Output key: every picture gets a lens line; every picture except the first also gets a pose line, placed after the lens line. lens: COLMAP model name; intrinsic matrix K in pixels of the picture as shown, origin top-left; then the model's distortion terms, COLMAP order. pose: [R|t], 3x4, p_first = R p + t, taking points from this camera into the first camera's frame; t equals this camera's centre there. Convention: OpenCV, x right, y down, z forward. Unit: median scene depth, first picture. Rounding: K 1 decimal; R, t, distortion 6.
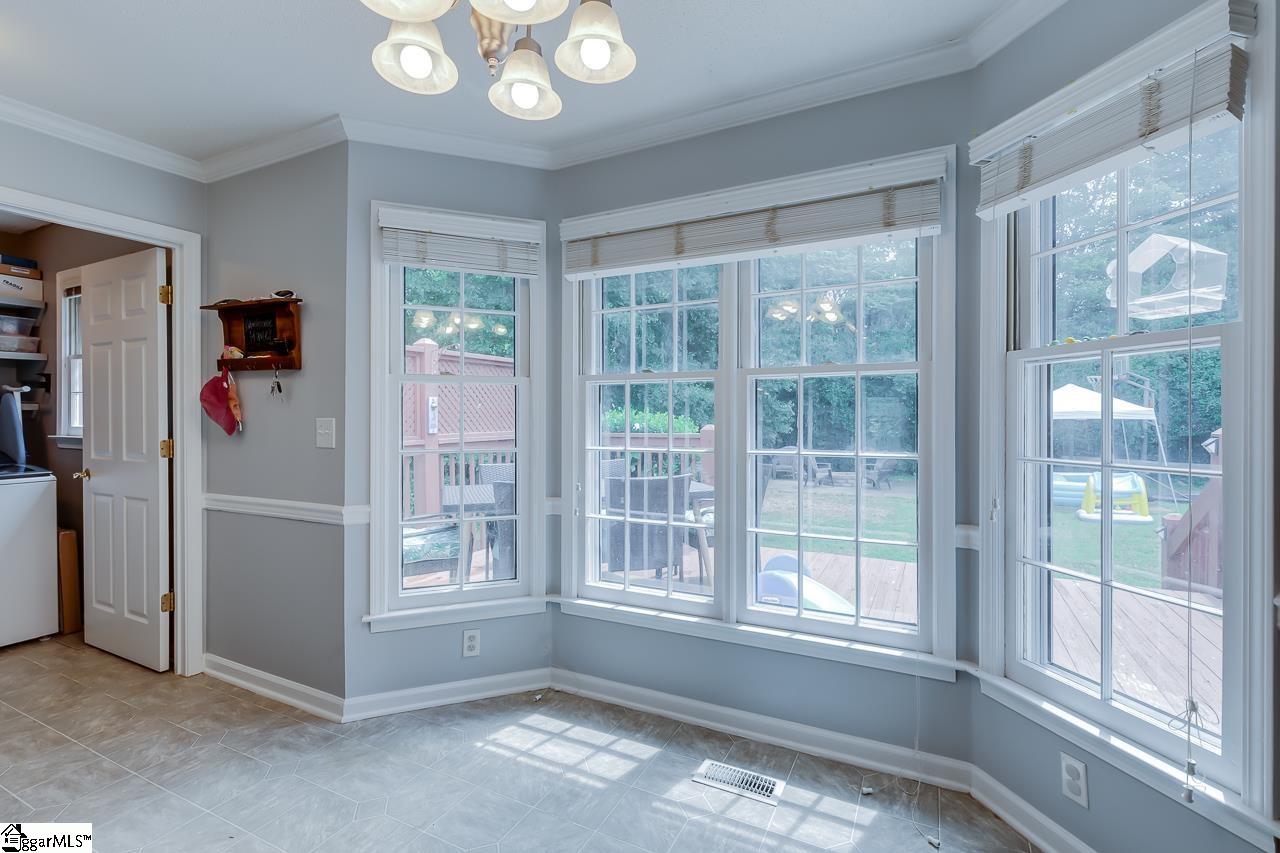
lens RADIAL K [[579.1, 0, 644.0], [0, 579.1, 414.9], [0, 0, 1]] dist [0.009754, -0.000240]
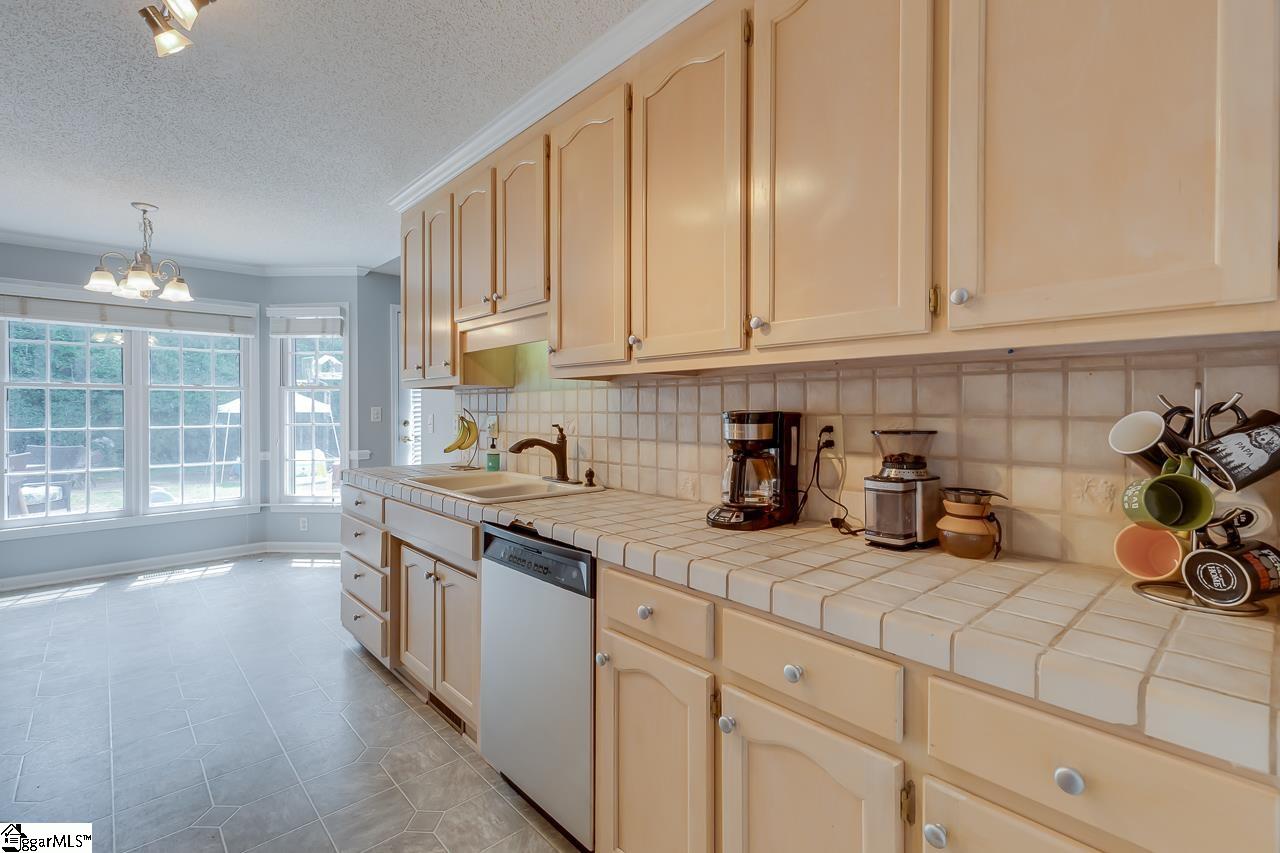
lens RADIAL K [[579.1, 0, 644.0], [0, 579.1, 414.9], [0, 0, 1]] dist [0.009754, -0.000240]
pose [[0.347084, -0.005801, 0.937816, -1.320248], [0.002708, 0.999983, 0.005183, 0.017572], [-0.937830, 0.000740, 0.347094, -1.527993]]
